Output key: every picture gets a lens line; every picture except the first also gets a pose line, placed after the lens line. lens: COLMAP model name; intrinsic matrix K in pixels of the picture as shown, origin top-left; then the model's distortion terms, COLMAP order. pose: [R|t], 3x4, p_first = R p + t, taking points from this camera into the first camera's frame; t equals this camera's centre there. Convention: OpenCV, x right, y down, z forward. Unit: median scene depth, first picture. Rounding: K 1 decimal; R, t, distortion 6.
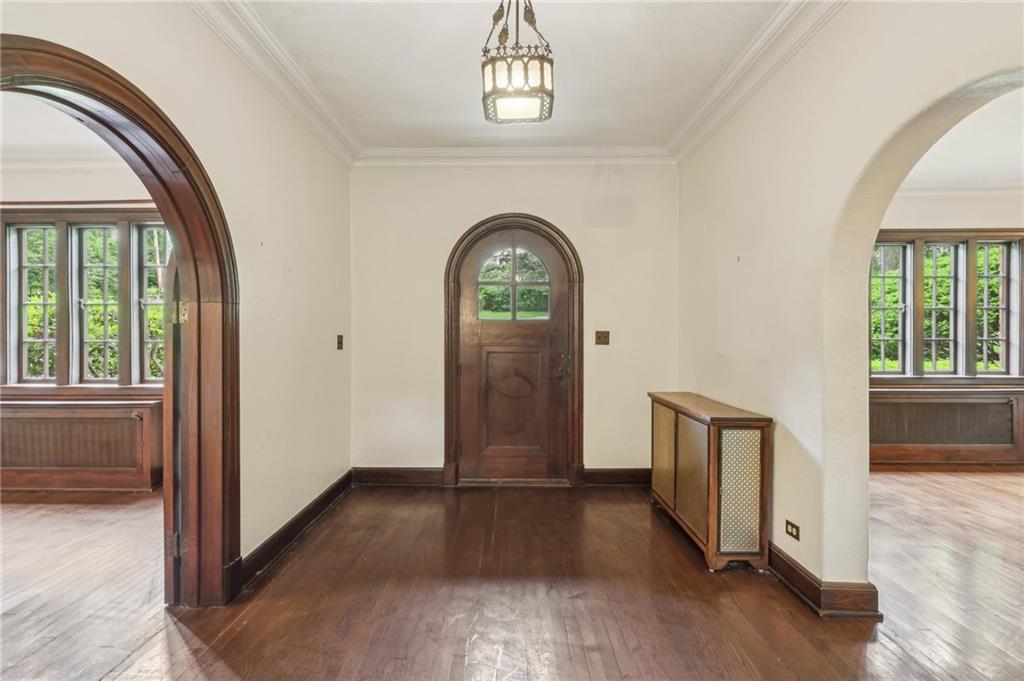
lens RADIAL K [[486.0, 0, 513.3], [0, 486.0, 341.7], [0, 0, 1]] dist [-0.004828, -0.000111]
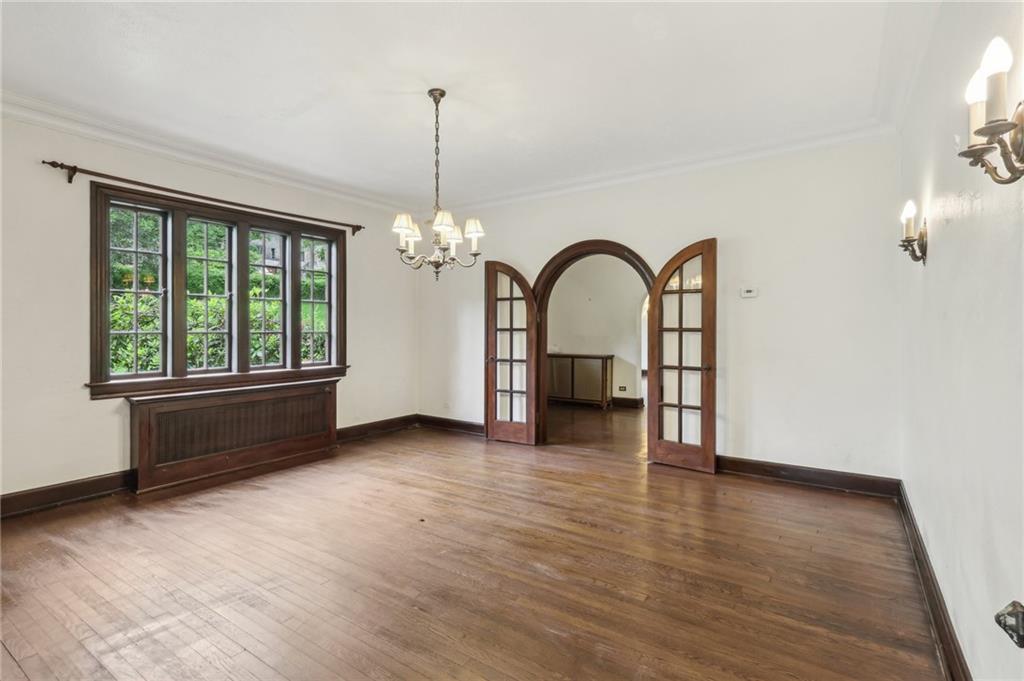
lens RADIAL K [[486.0, 0, 510.3], [0, 486.0, 332.7], [0, 0, 1]] dist [-0.004828, -0.000111]
pose [[0.560326, -0.007575, 0.828238, -1.557159], [0.004718, 0.999971, 0.005954, -0.003572], [-0.828259, 0.000571, 0.560345, -0.117843]]
